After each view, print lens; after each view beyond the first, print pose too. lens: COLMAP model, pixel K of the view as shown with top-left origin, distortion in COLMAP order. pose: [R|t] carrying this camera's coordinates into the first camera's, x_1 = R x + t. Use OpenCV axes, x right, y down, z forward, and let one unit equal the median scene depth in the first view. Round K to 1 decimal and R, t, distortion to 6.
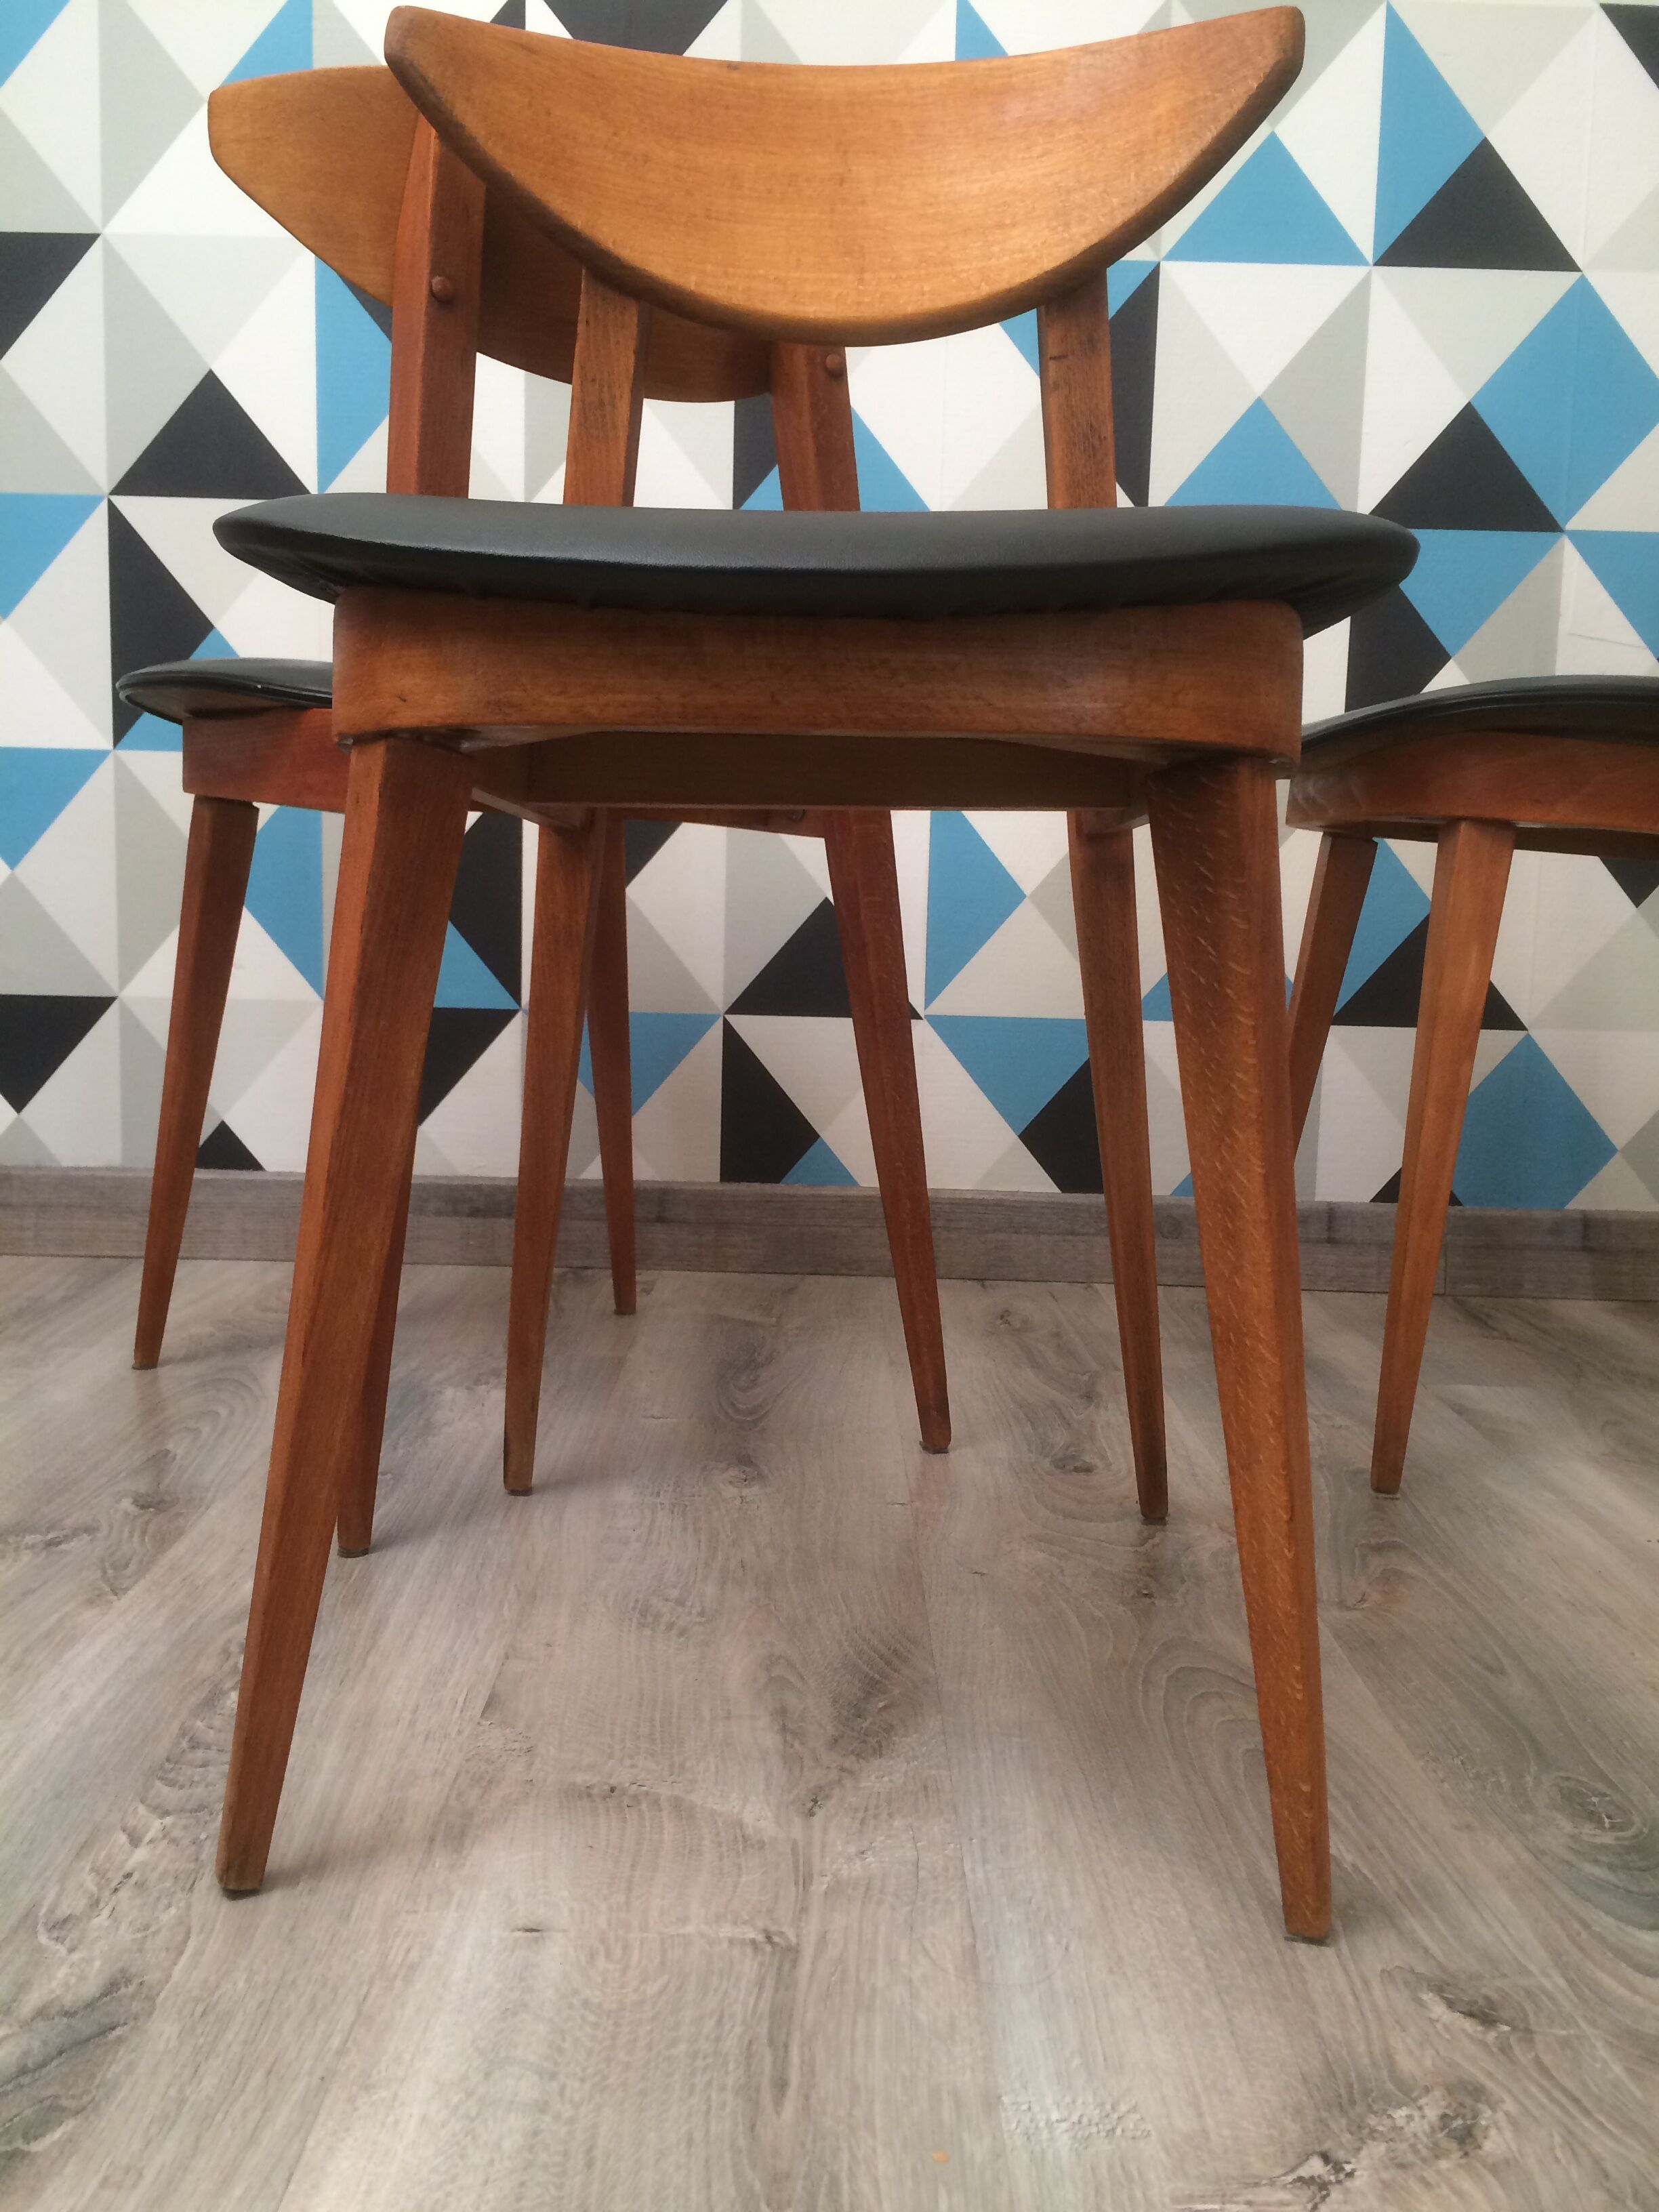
lens RADIAL K [[1916.3, 0, 826.4], [0, 1916.3, 1104.1], [0, 0, 1]] dist [0.082808, -0.124548]
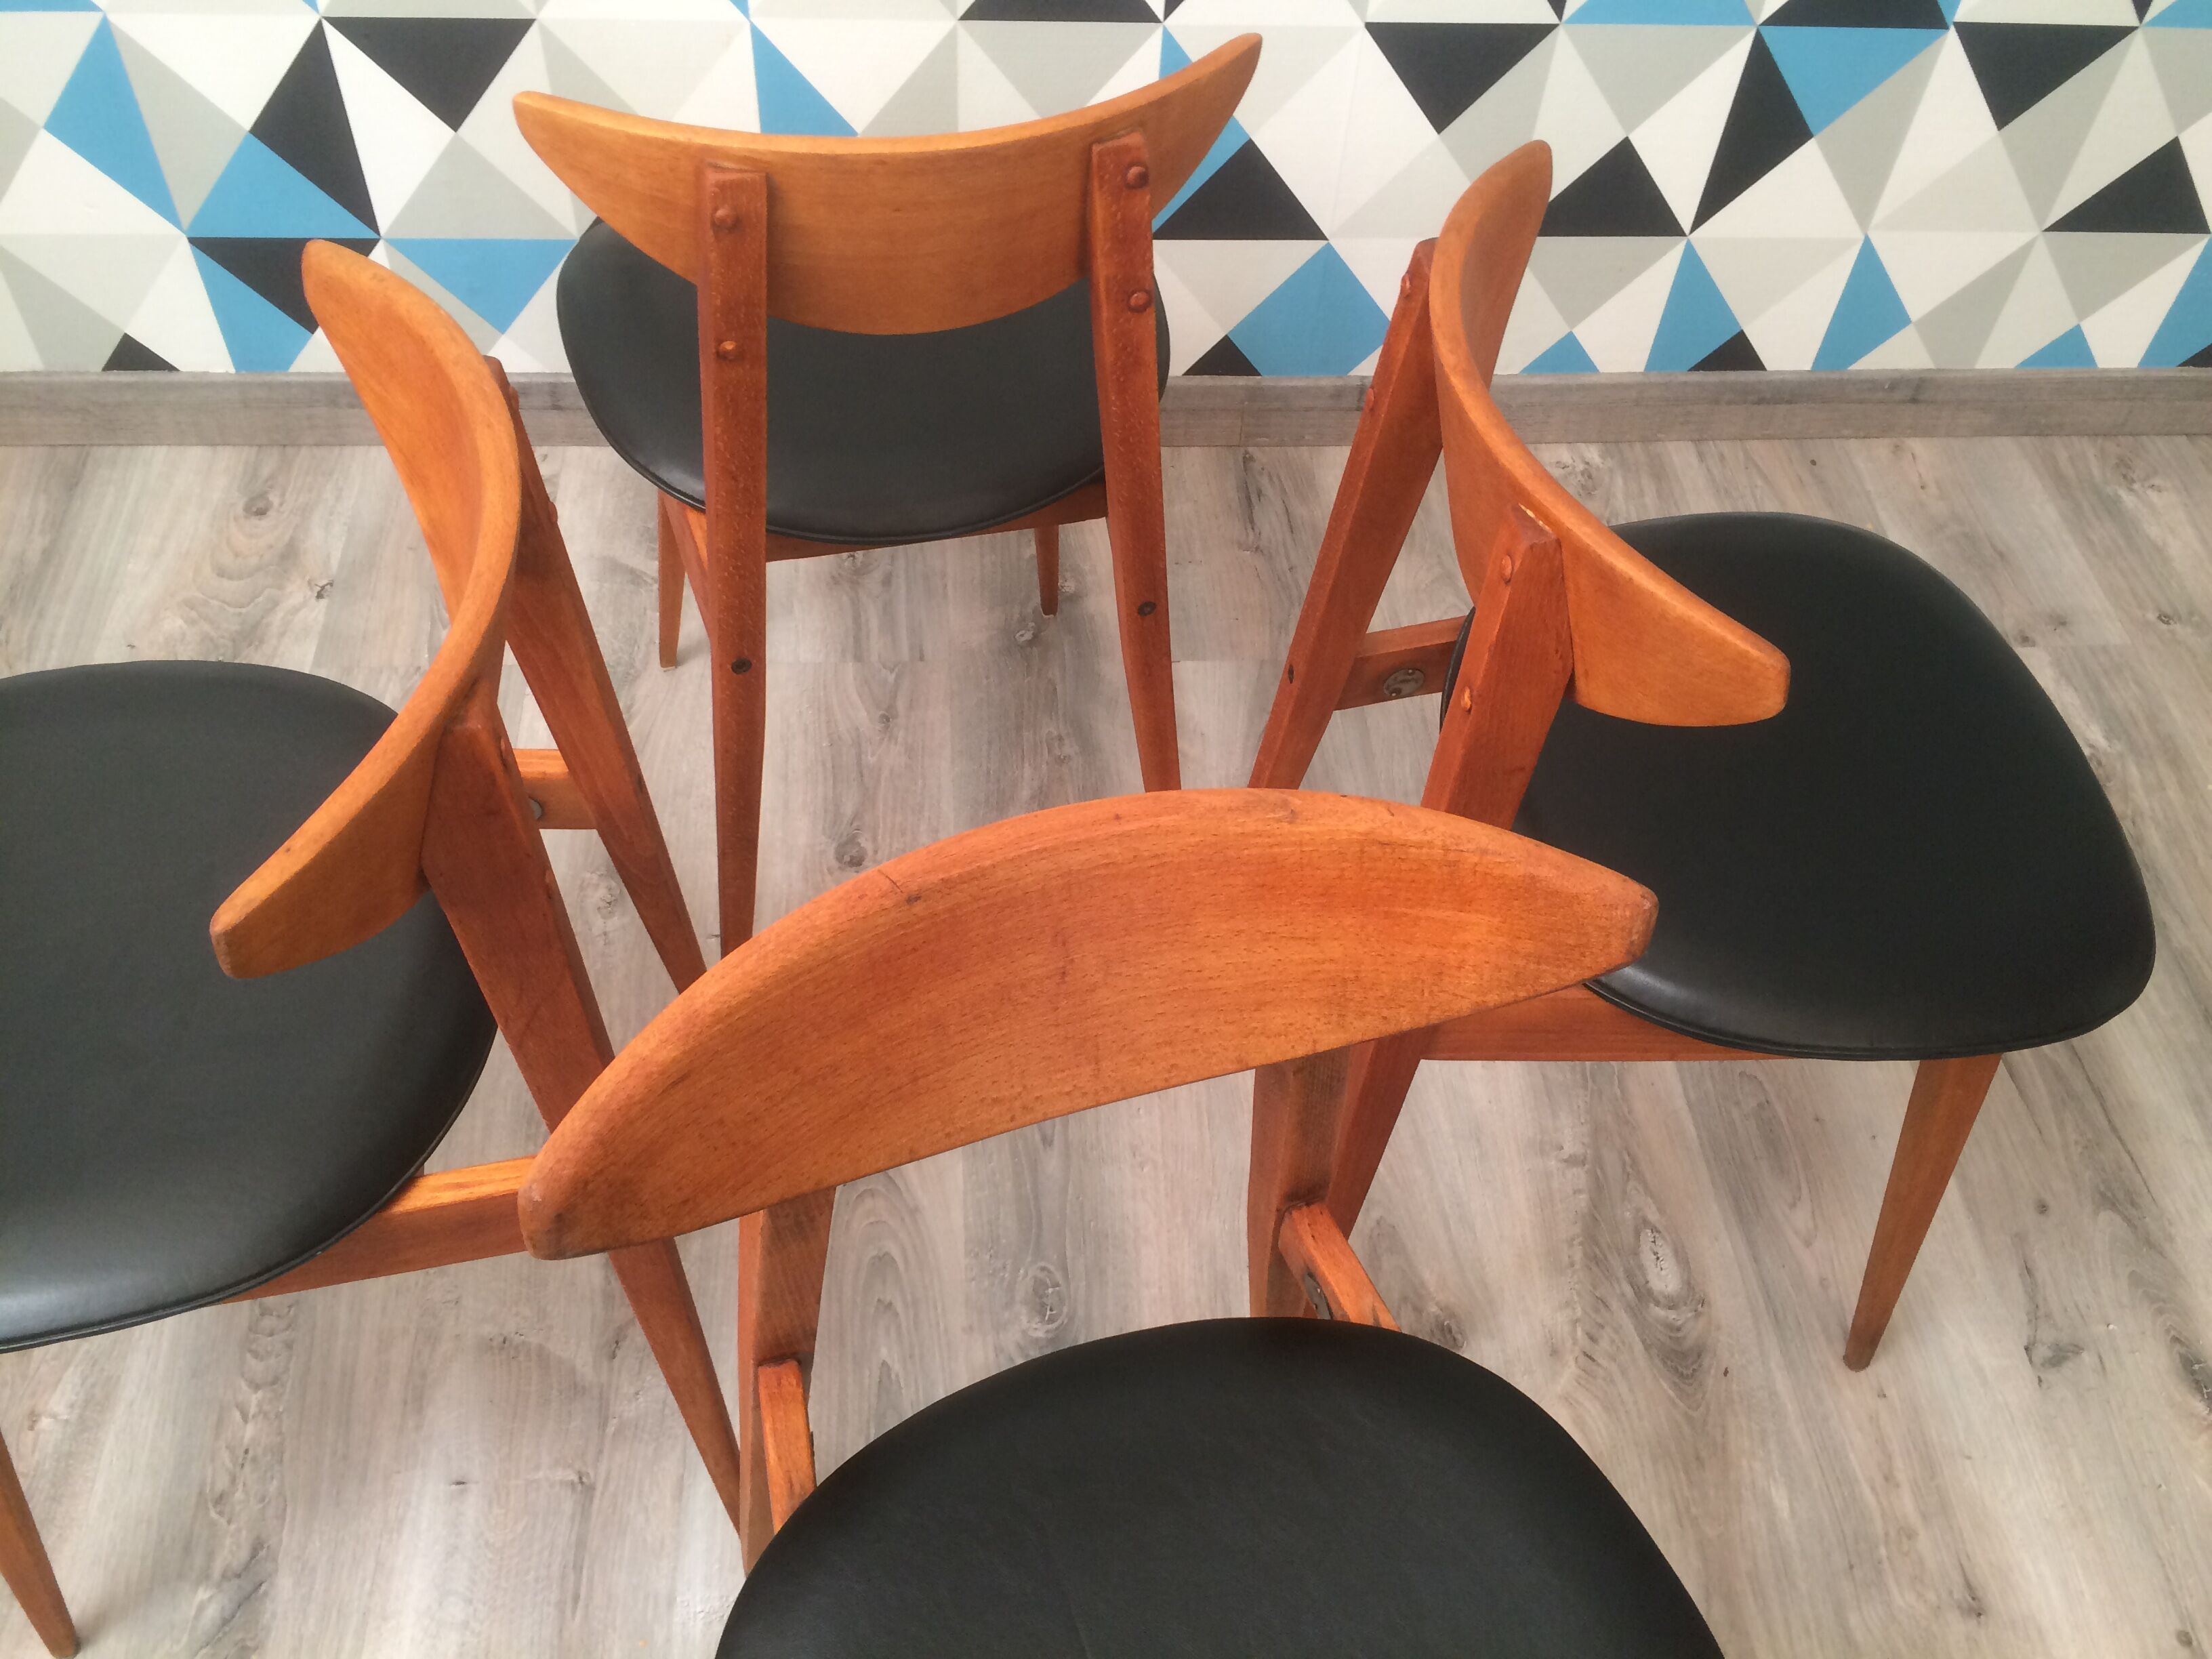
lens RADIAL K [[1916.3, 0, 1097.8], [0, 1916.3, 834.4], [0, 0, 1]] dist [0.082808, -0.124548]
pose [[0.997777, -0.036737, 0.055601, 0.269745], [-0.012417, 0.717232, 0.696723, -0.939782], [-0.065474, -0.695865, 0.715182, -0.010815]]
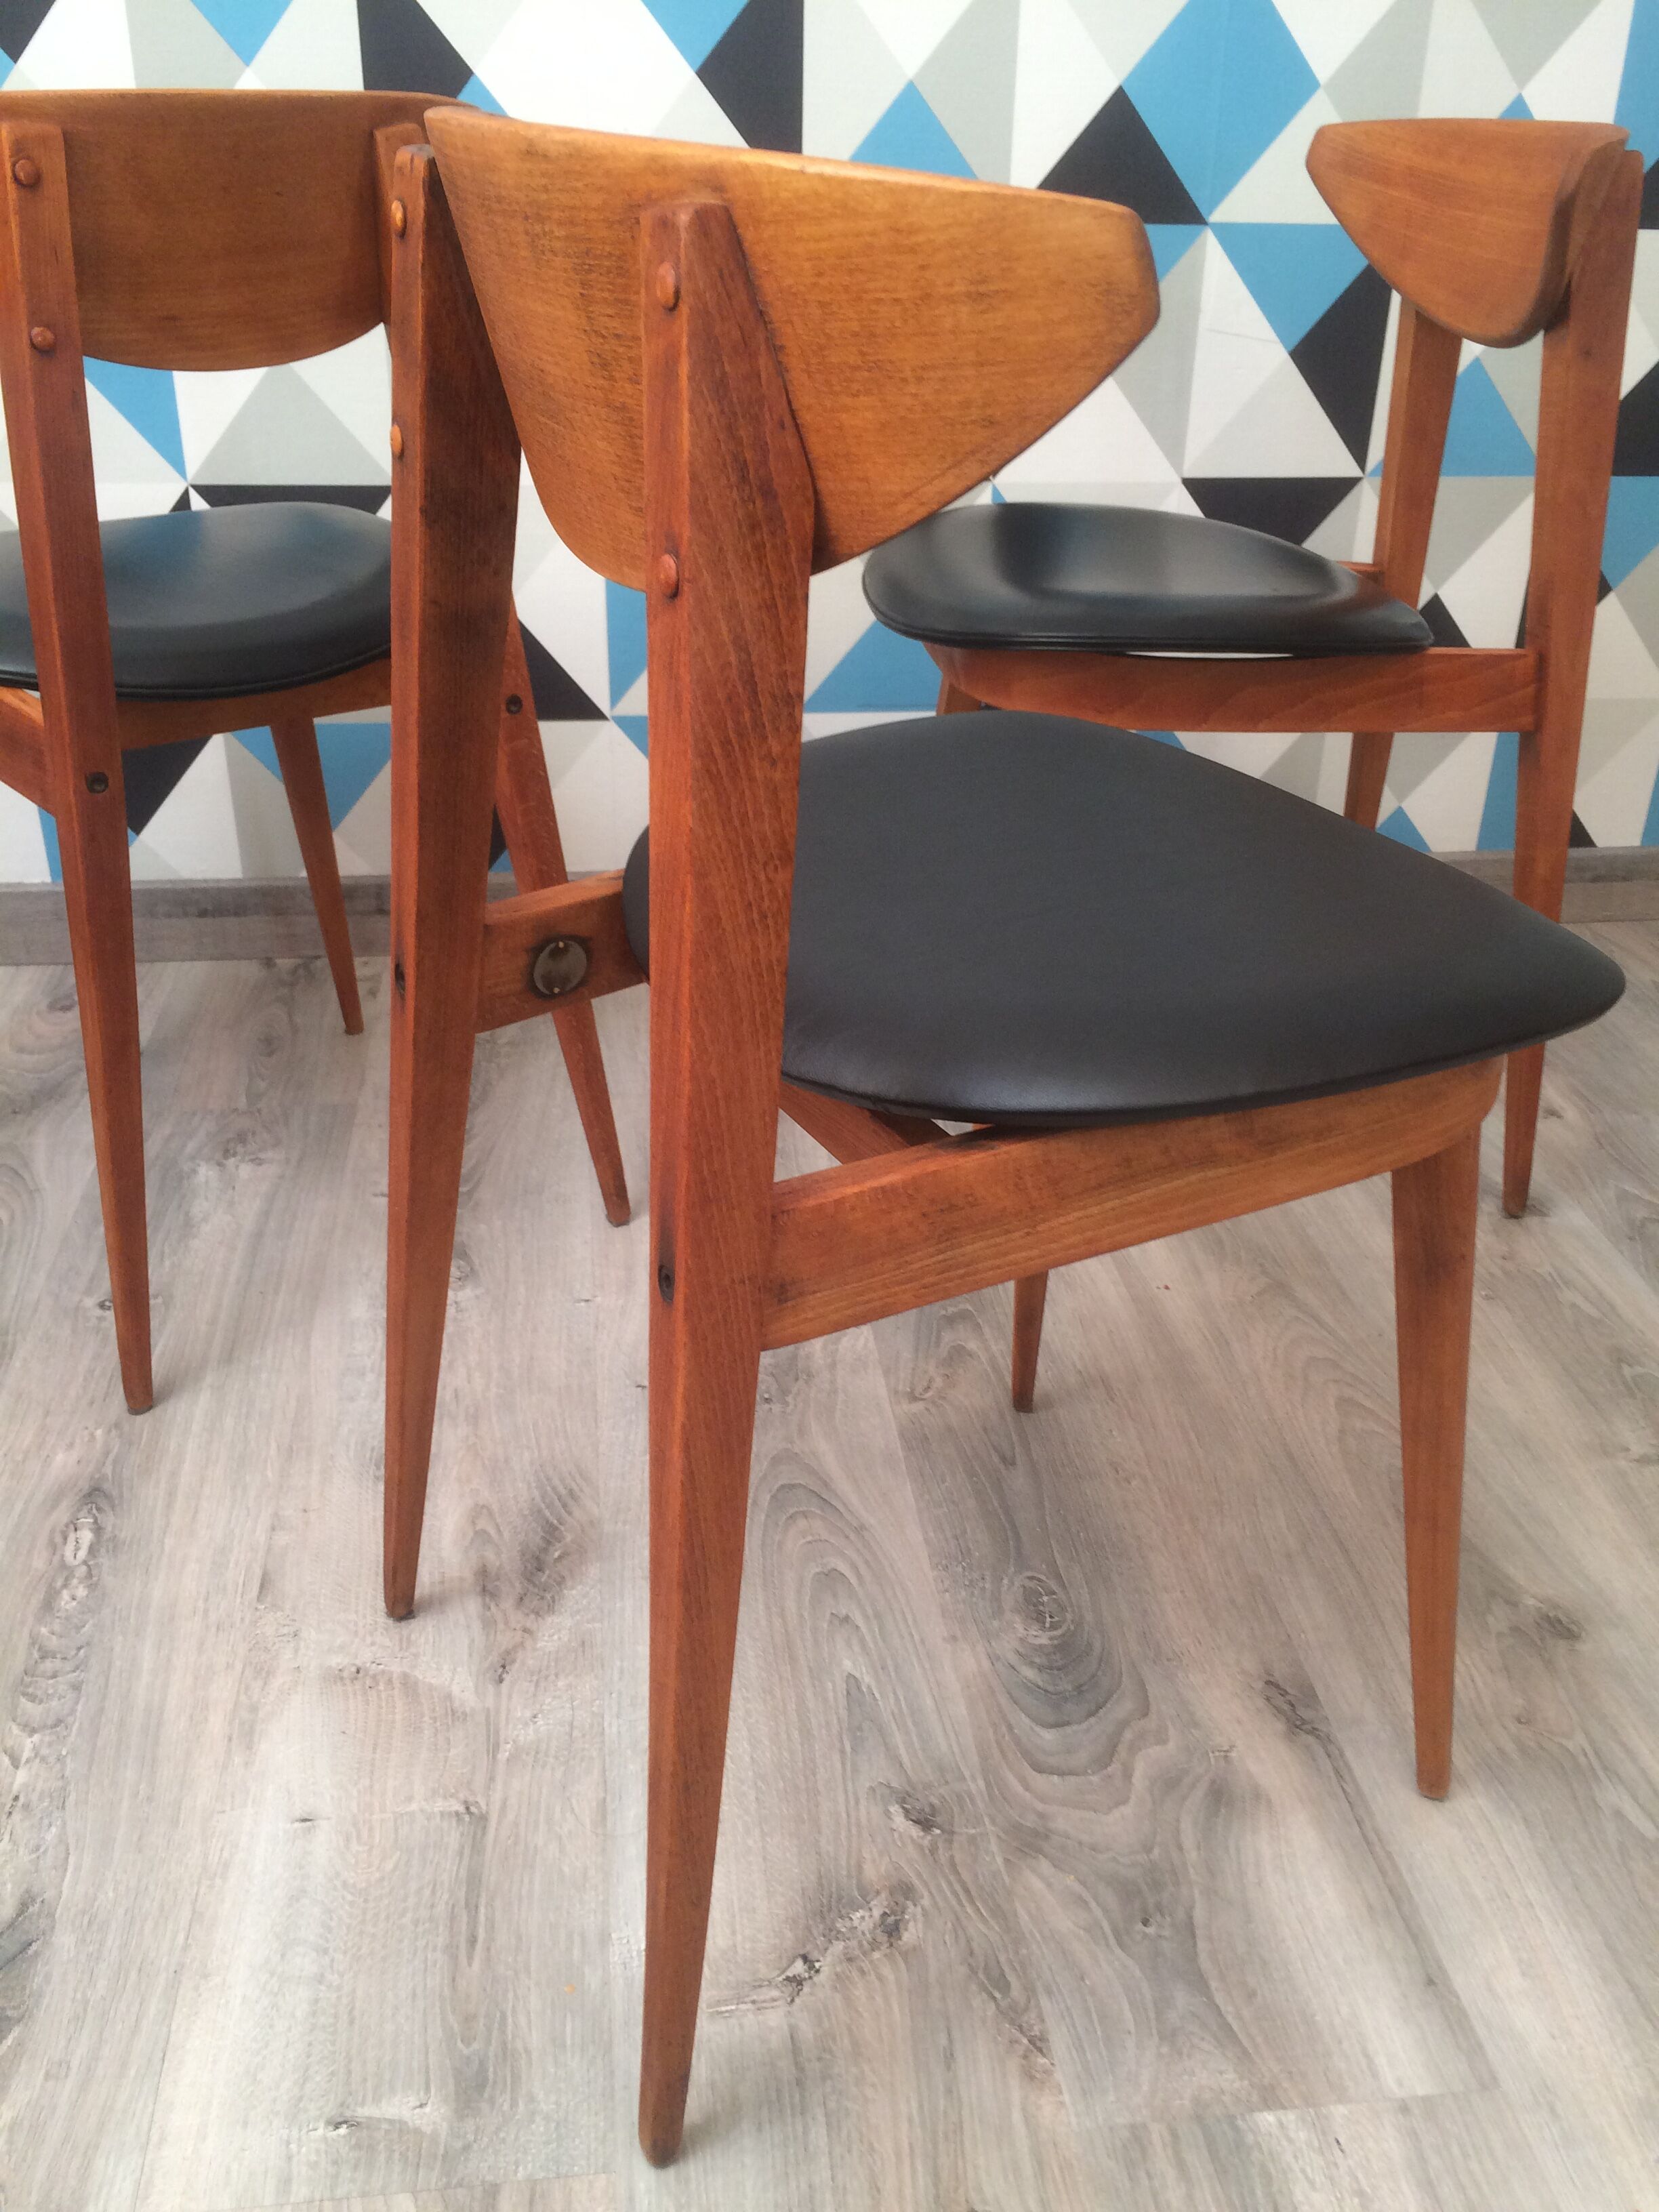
lens RADIAL K [[1916.3, 0, 822.3], [0, 1916.3, 1110.3], [0, 0, 1]] dist [0.082808, -0.124548]
pose [[0.993151, -0.061033, 0.099625, 0.081000], [0.020188, 0.929526, 0.368205, -0.396240], [-0.115077, -0.363672, 0.924392, -0.142688]]
